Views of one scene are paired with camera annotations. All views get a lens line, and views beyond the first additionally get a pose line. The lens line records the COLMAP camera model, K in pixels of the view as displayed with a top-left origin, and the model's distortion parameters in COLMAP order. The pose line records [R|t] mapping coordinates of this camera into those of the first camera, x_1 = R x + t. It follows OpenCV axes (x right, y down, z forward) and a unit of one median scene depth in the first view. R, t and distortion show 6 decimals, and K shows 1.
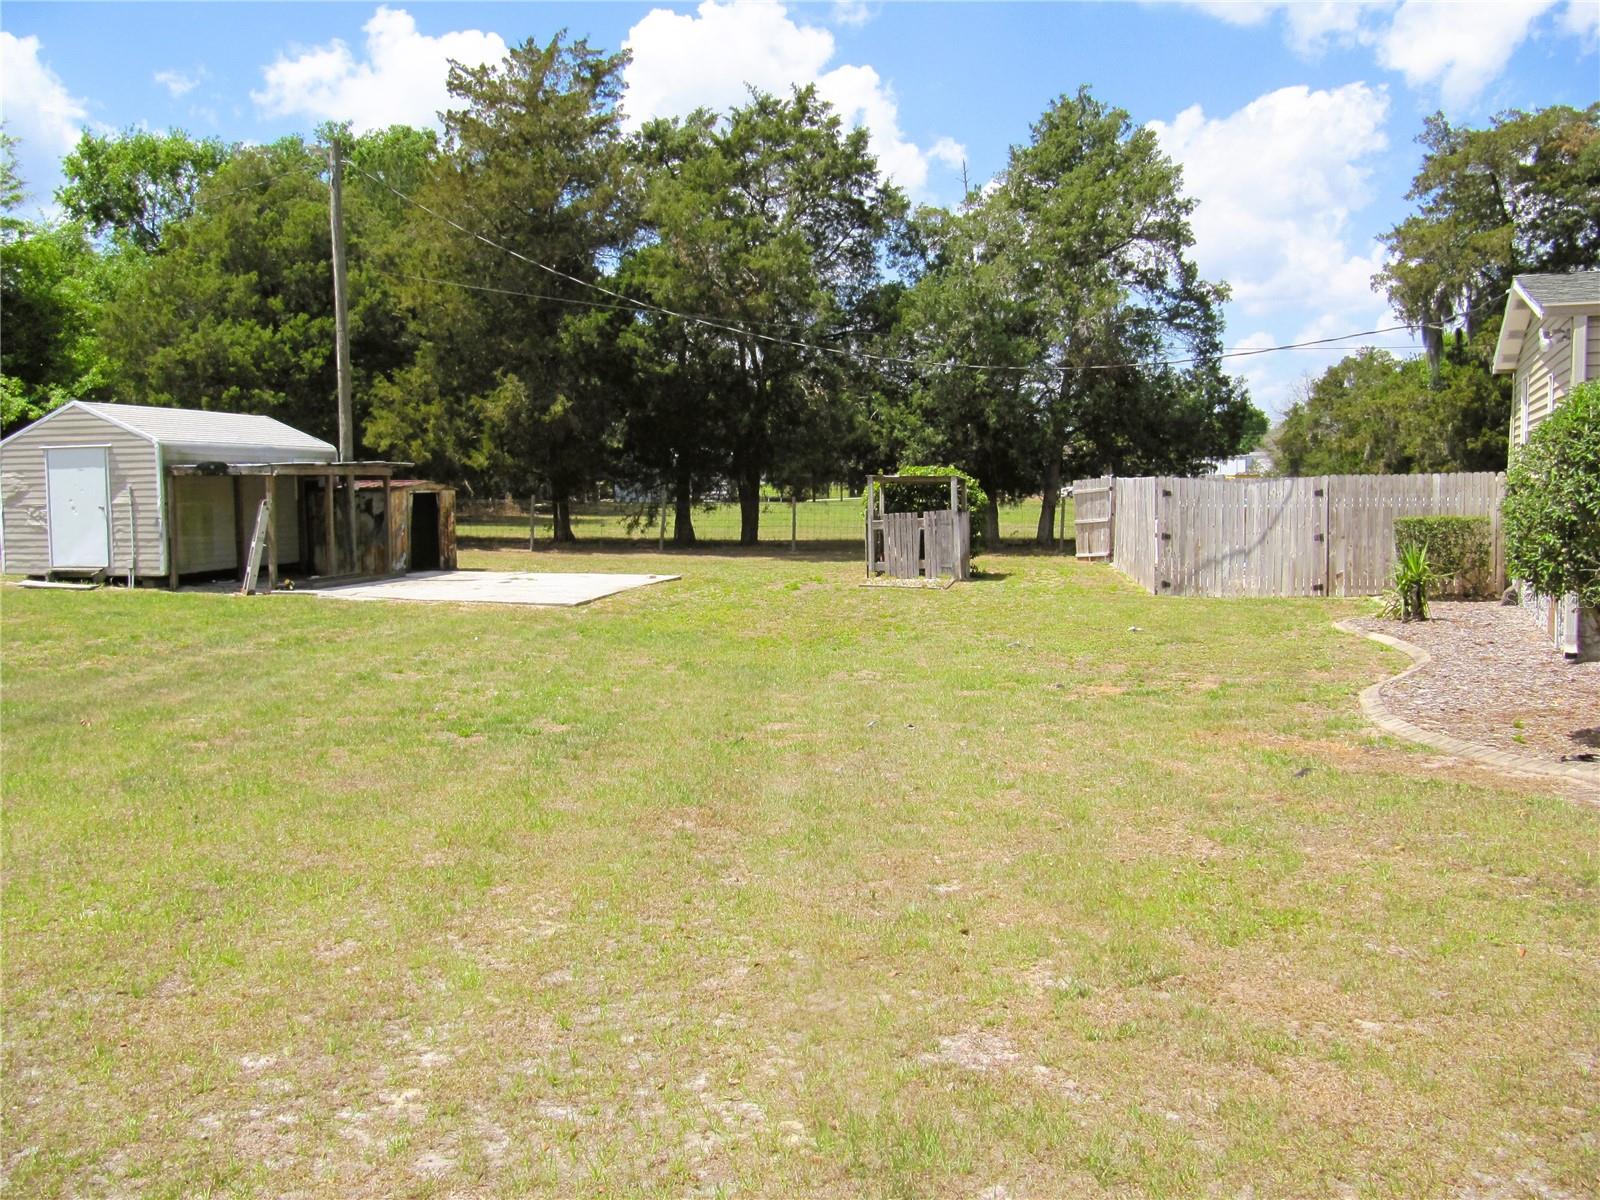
lens RADIAL K [[1322.7, 0, 792.8], [0, 1322.7, 577.2], [0, 0, 1]] dist [-0.023819, -0.008860]
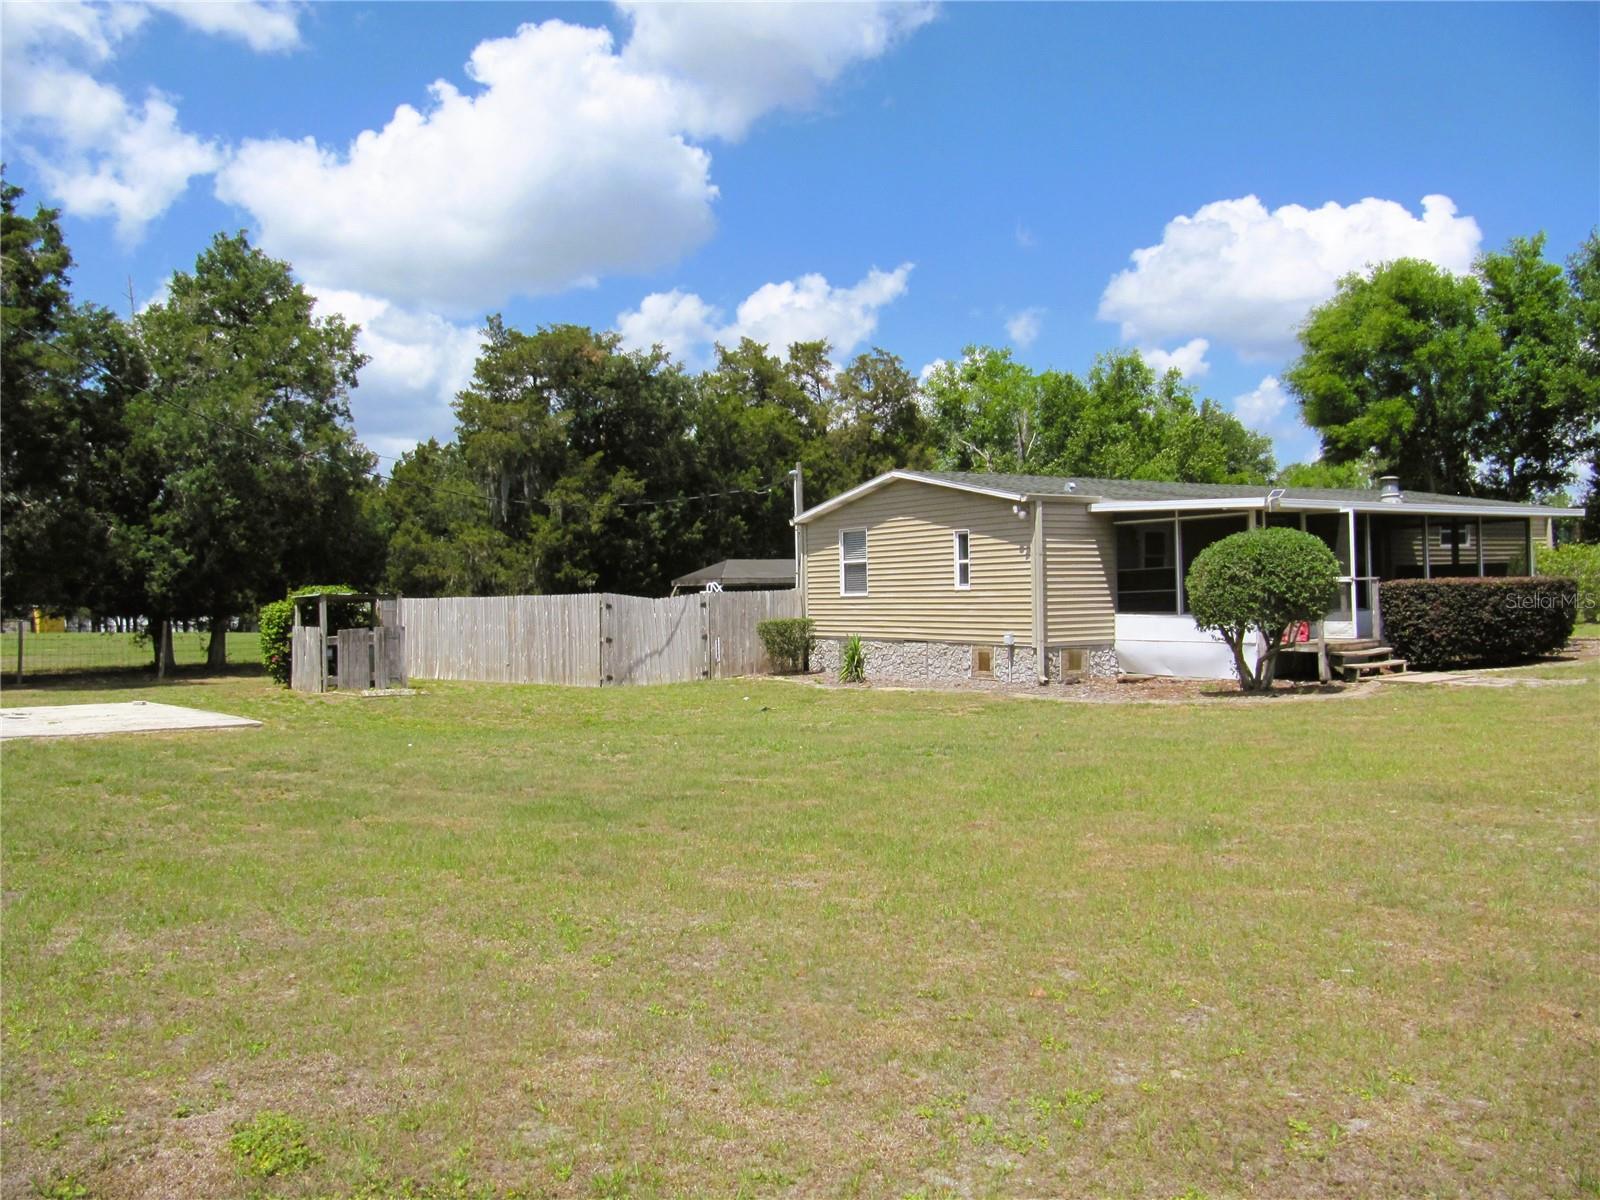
lens RADIAL K [[1316.2, 0, 791.3], [0, 1316.2, 585.3], [0, 0, 1]] dist [-0.059822, 0.028206]
pose [[0.546711, 0.010411, 0.837257, -0.606322], [0.071770, 0.995660, -0.059245, 0.003647], [-0.834240, 0.092480, 0.543591, 0.145287]]
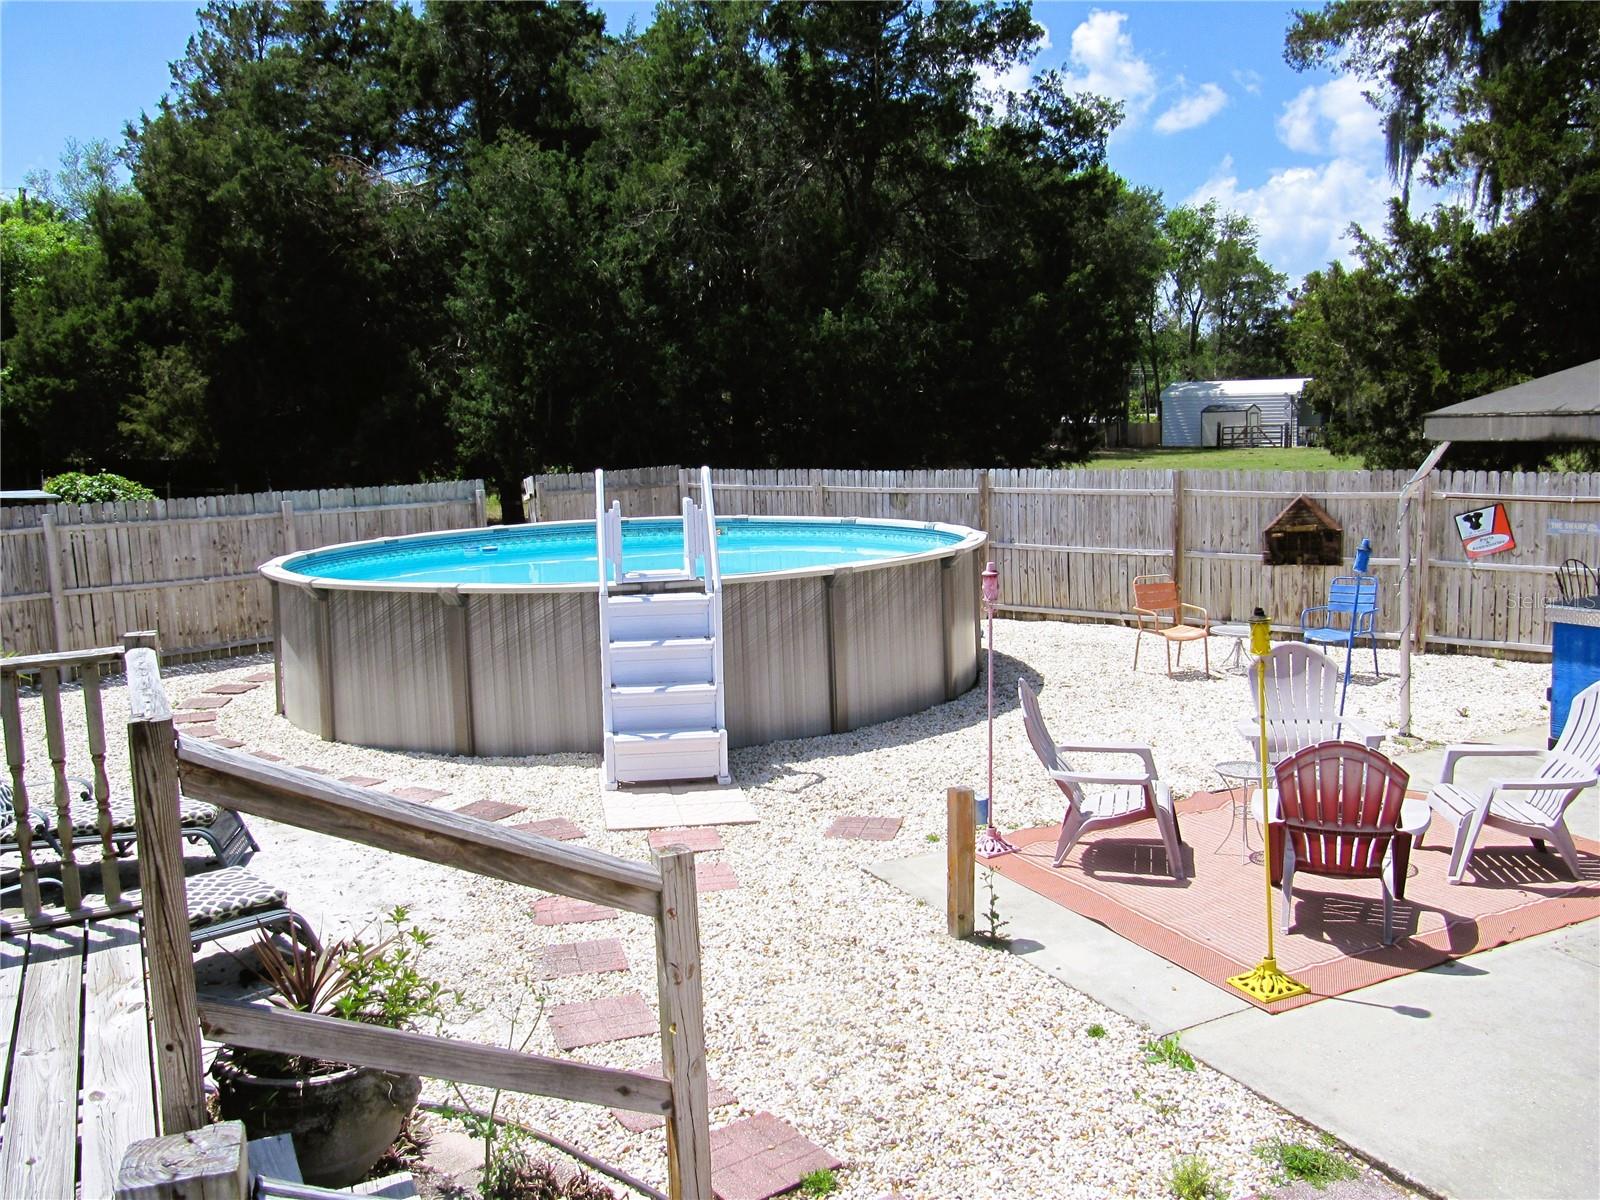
lens RADIAL K [[1316.2, 0, 791.3], [0, 1316.2, 585.3], [0, 0, 1]] dist [-0.059822, 0.028206]
pose [[0.794578, 0.061084, -0.604081, 0.838216], [-0.021937, 0.997165, 0.071977, -0.084203], [0.606765, -0.043940, 0.793666, 0.724078]]
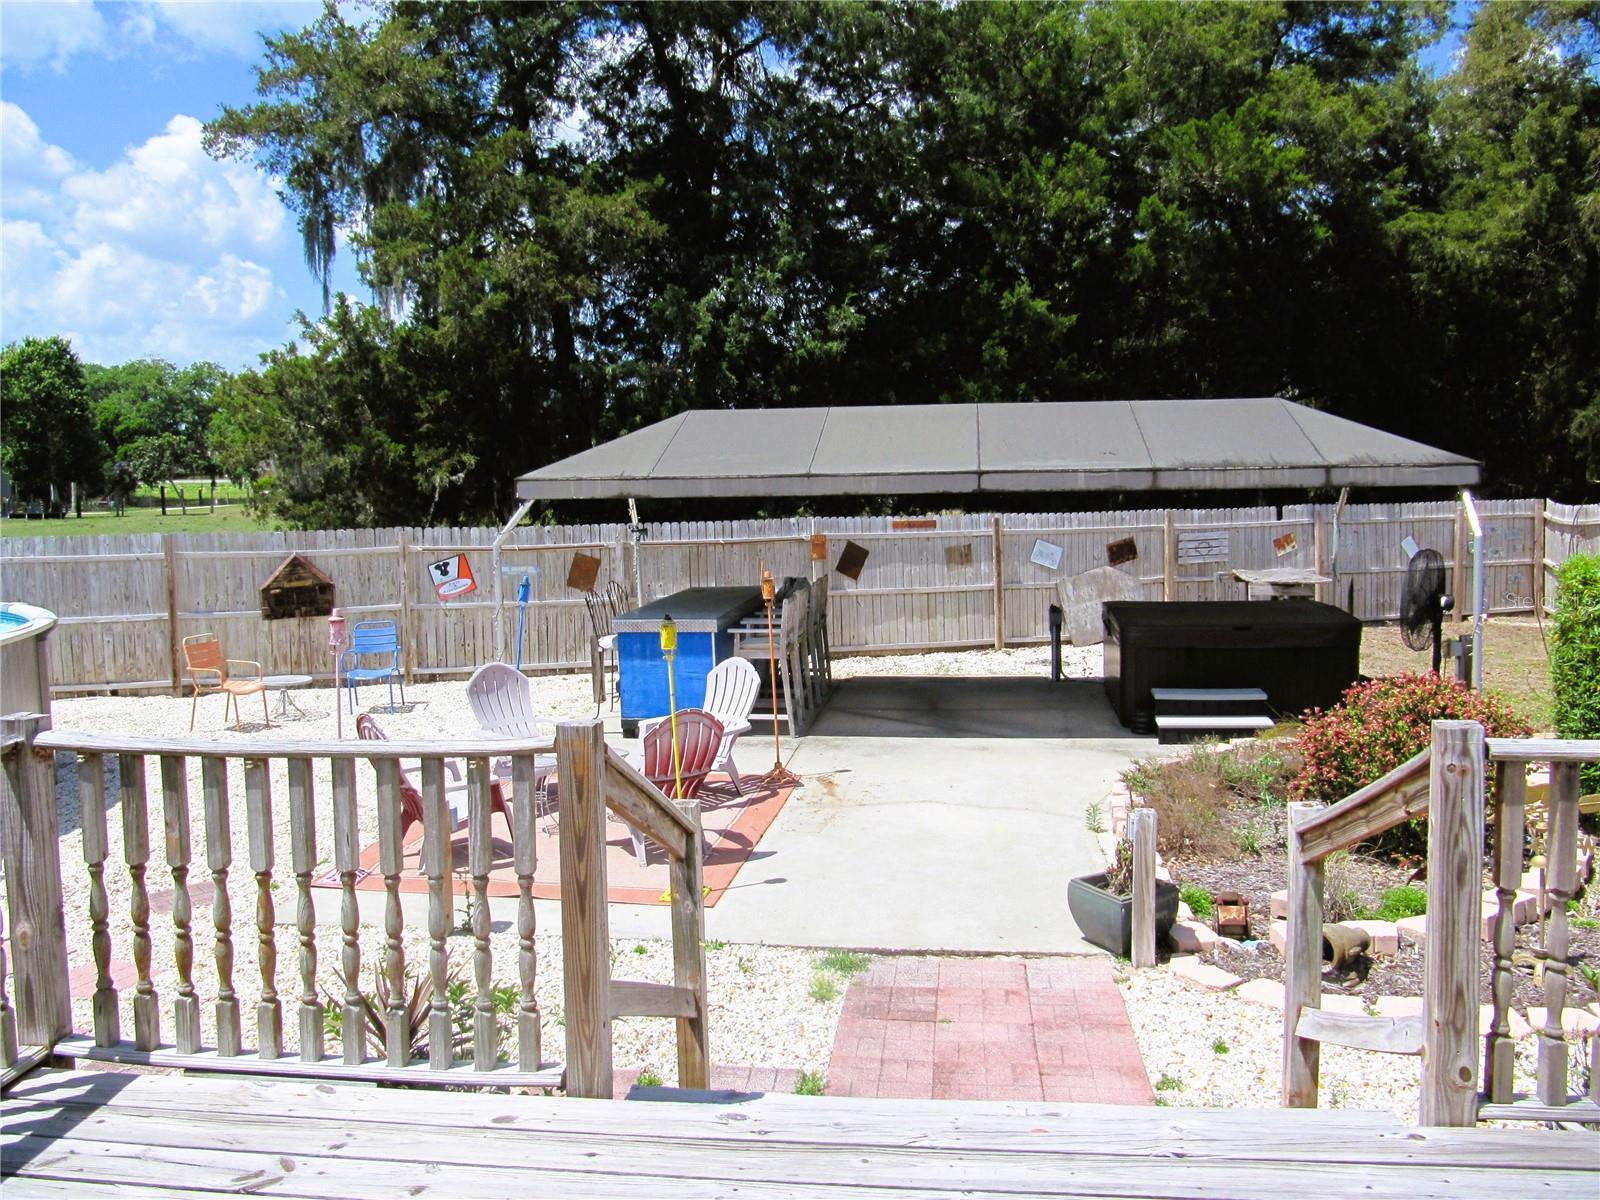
lens RADIAL K [[1316.2, 0, 791.3], [0, 1316.2, 585.3], [0, 0, 1]] dist [-0.059822, 0.028206]
pose [[0.951000, -0.026699, 0.308036, 0.701415], [0.022353, 0.999595, 0.017629, -0.077869], [-0.308382, -0.009880, 0.951211, 0.649726]]
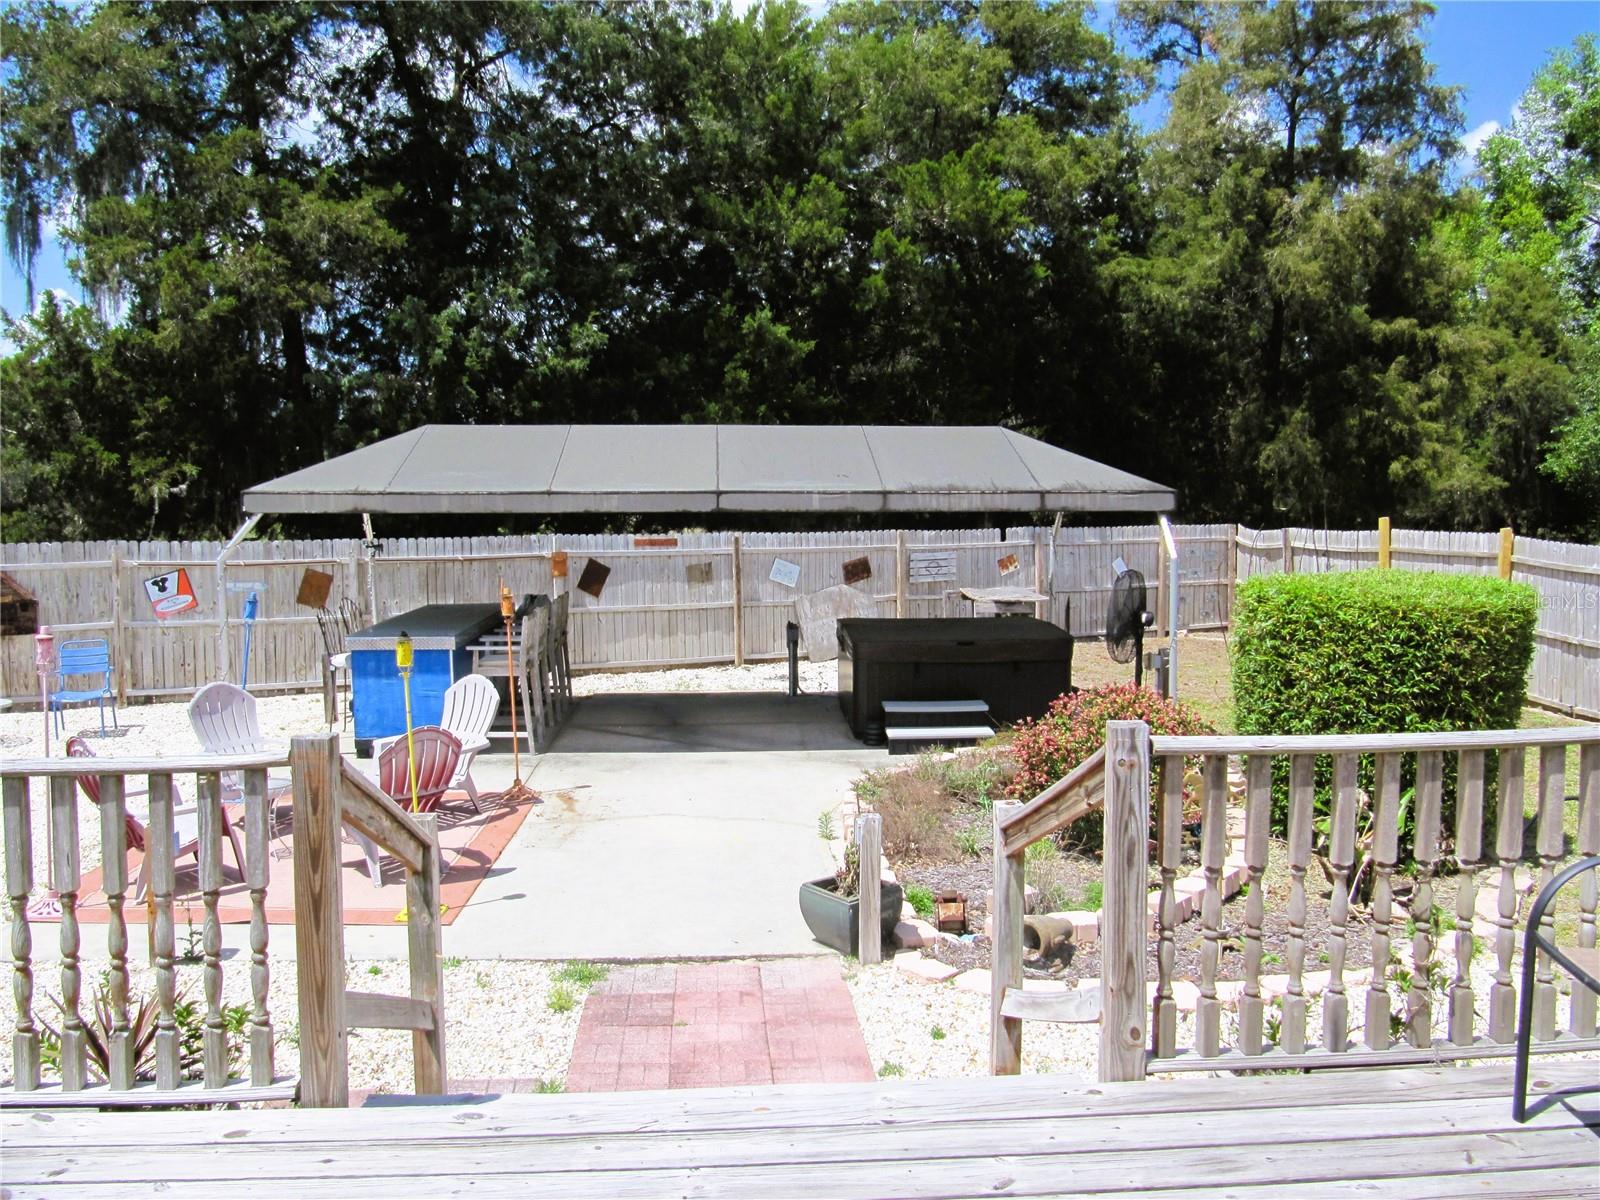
lens RADIAL K [[1316.2, 0, 791.3], [0, 1316.2, 585.3], [0, 0, 1]] dist [-0.059822, 0.028206]
pose [[0.873772, -0.019295, 0.485953, 0.699558], [0.017631, 0.999813, 0.007996, -0.077762], [-0.486016, 0.001581, 0.873949, 0.641966]]
